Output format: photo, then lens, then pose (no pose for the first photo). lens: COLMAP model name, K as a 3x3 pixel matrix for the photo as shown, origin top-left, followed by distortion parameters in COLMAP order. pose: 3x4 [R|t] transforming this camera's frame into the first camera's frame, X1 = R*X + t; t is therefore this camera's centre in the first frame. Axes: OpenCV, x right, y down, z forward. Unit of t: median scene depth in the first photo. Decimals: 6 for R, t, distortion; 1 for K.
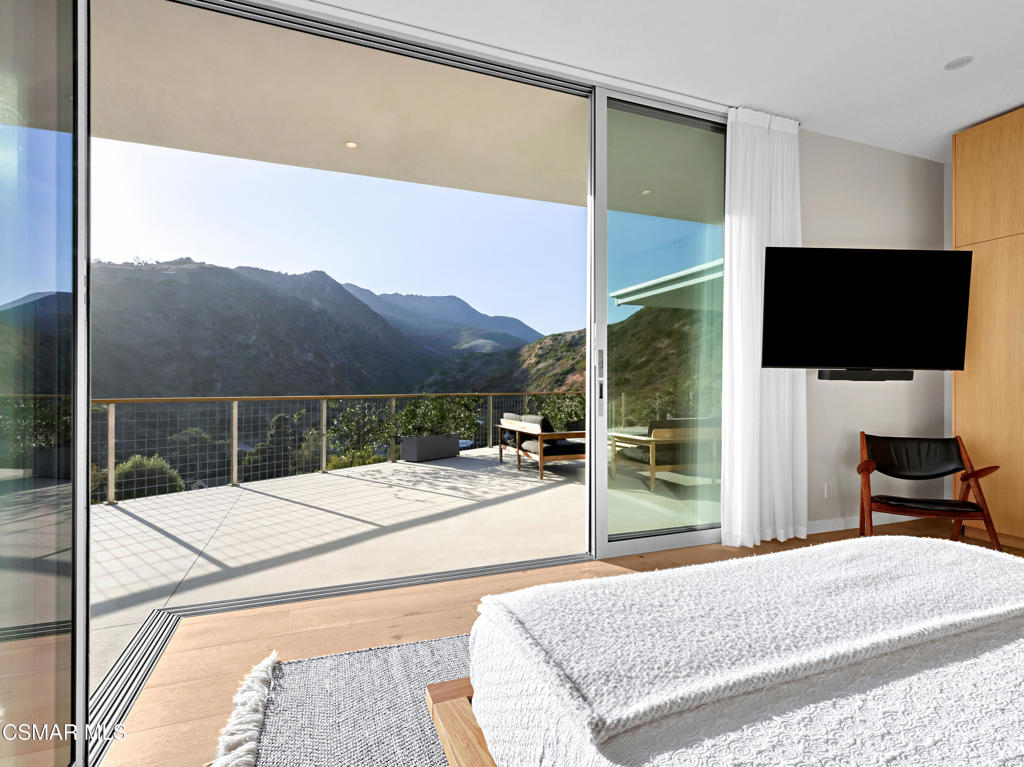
lens RADIAL K [[516.9, 0, 512.0], [0, 516.9, 383.5], [0, 0, 1]] dist [0.000529, -0.000426]
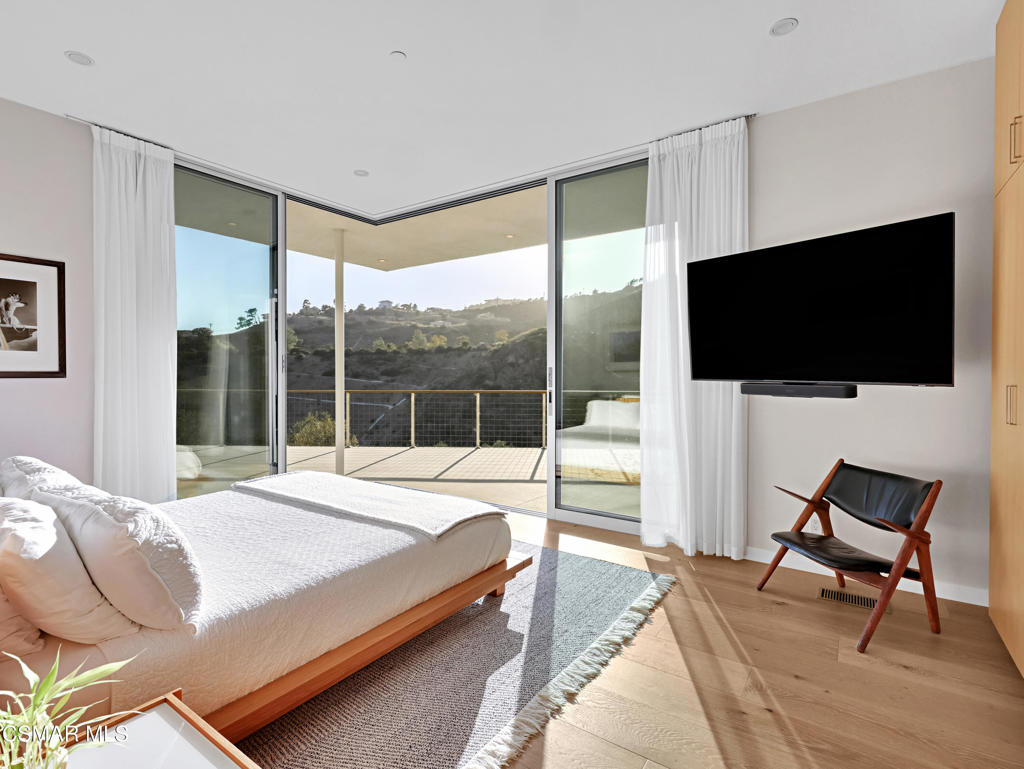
lens RADIAL K [[504.1, 0, 512.0], [0, 504.1, 384.5], [0, 0, 1]] dist [-0.004096, -0.001161]
pose [[0.563622, 0.016557, -0.825867, 1.114732], [0.004695, 0.999719, 0.023246, -0.046770], [0.826019, -0.016979, 0.563386, 0.143915]]
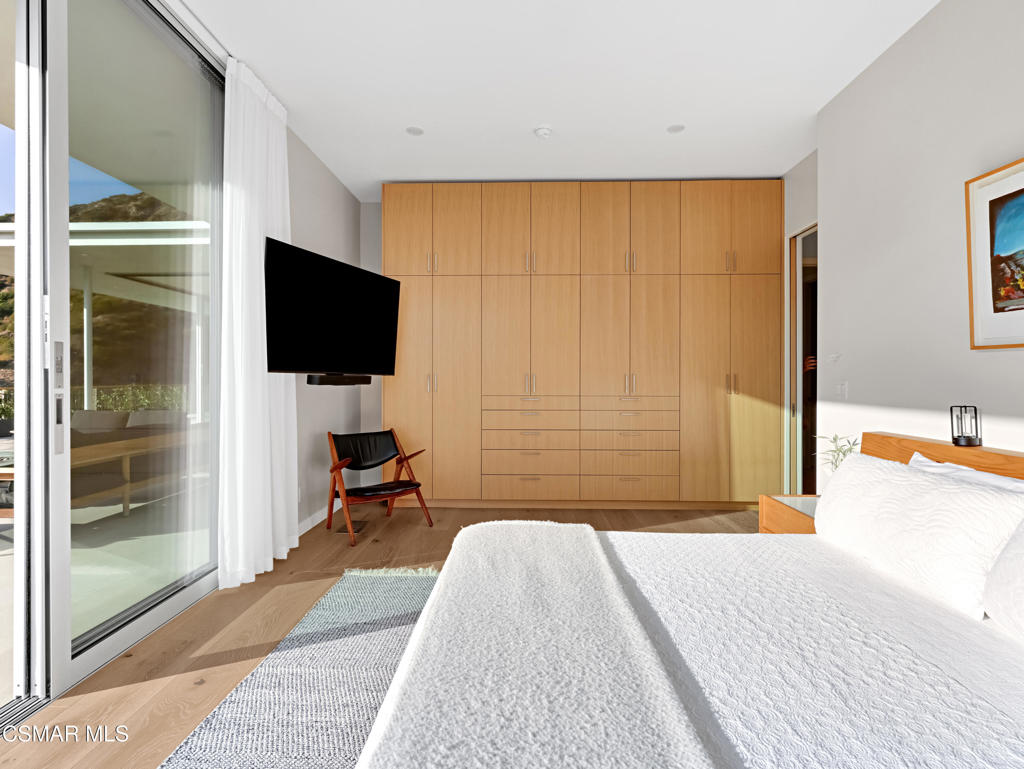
lens RADIAL K [[504.2, 0, 510.8], [0, 504.2, 377.2], [0, 0, 1]] dist [-0.000296, 0.001137]
pose [[0.389461, -0.000298, 0.921043, -0.145577], [-0.005384, 0.999982, 0.002600, -0.026518], [-0.921027, -0.005971, 0.389452, 0.269190]]
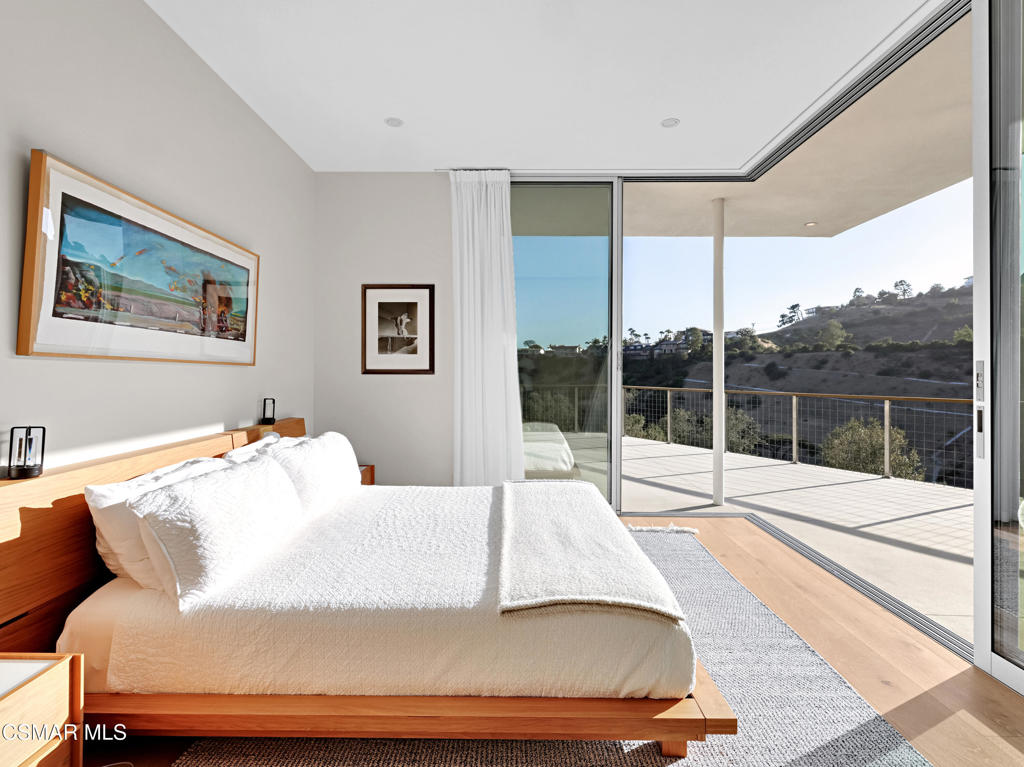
lens RADIAL K [[515.9, 0, 508.7], [0, 515.9, 371.1], [0, 0, 1]] dist [0.000154, 0.000109]
pose [[-0.370721, -0.002704, -0.928741, 0.943039], [0.000653, 0.999995, -0.003172, -0.045305], [0.928744, -0.001782, -0.370717, 0.613837]]
